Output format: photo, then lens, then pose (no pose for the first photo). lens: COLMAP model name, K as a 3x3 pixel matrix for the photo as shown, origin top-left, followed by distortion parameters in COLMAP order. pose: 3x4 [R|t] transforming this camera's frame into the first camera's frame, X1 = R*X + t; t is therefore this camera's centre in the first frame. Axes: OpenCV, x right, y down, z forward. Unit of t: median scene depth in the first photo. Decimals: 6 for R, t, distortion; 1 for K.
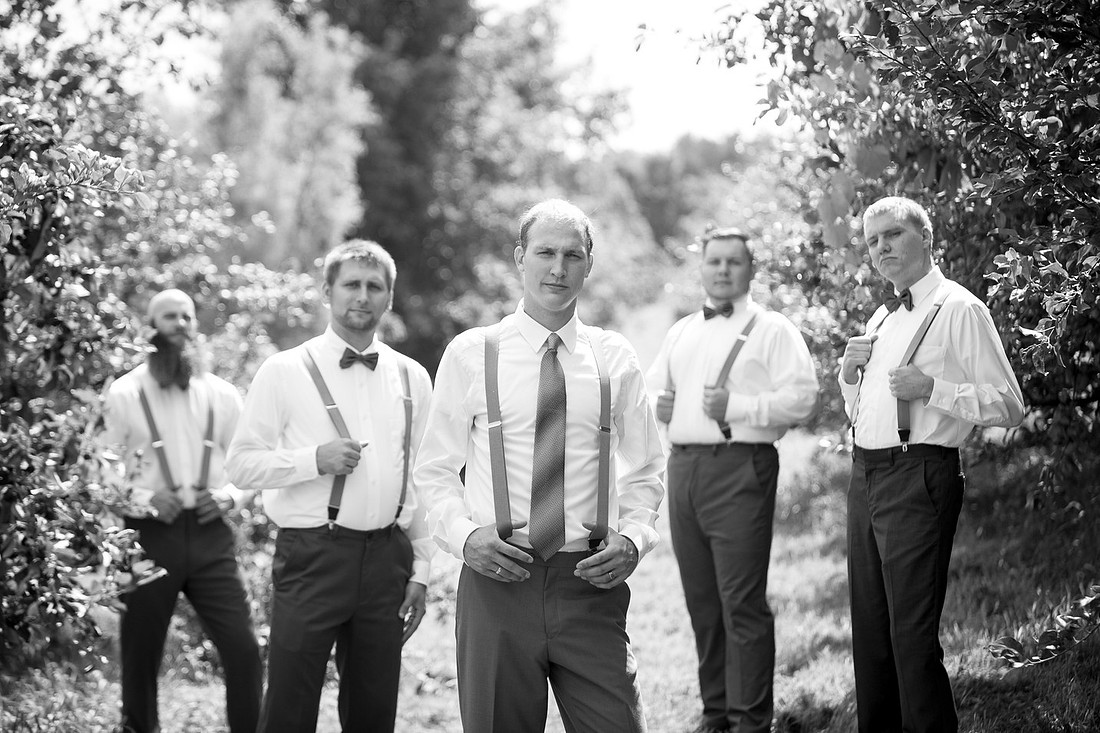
lens RADIAL K [[2870.7, 0, 550.0], [0, 2870.7, 366.5], [0, 0, 1]] dist [0.062315, 1.009154]
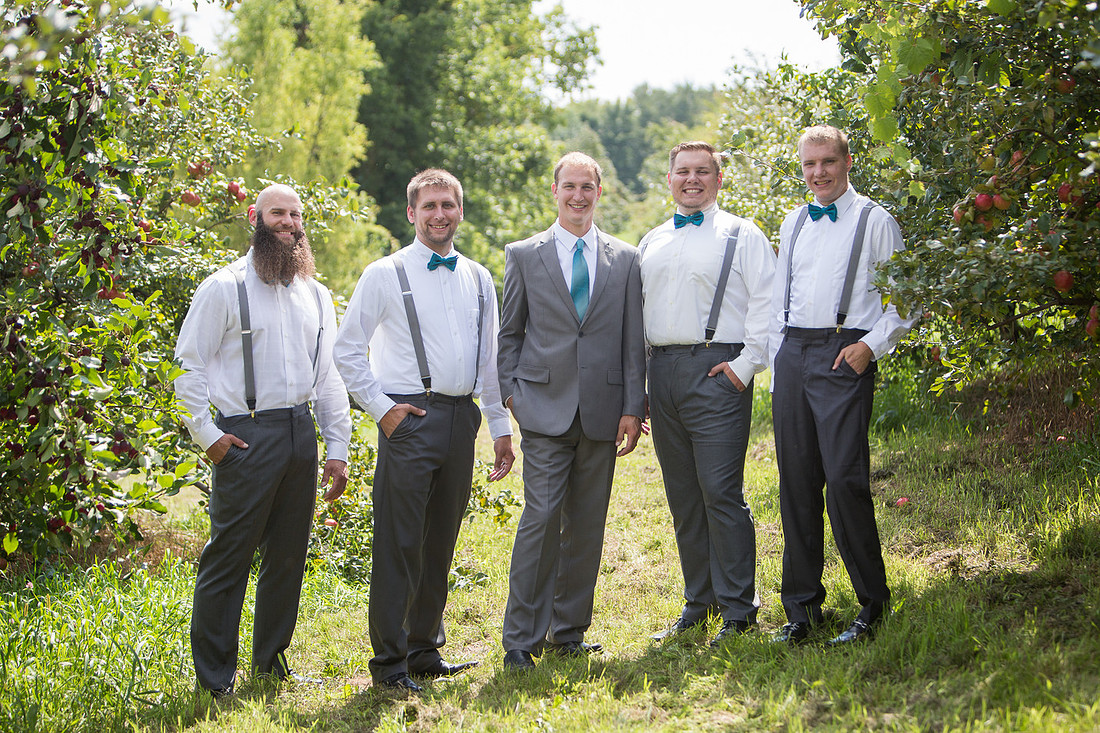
lens RADIAL K [[2257.5, 0, 550.0], [0, 2257.5, 366.5], [0, 0, 1]] dist [-0.047003, -0.292985]
pose [[0.999678, -0.005473, 0.024793, -0.034537], [0.004702, 0.999506, 0.031063, 0.010848], [-0.024951, -0.030936, 0.999210, 0.223272]]
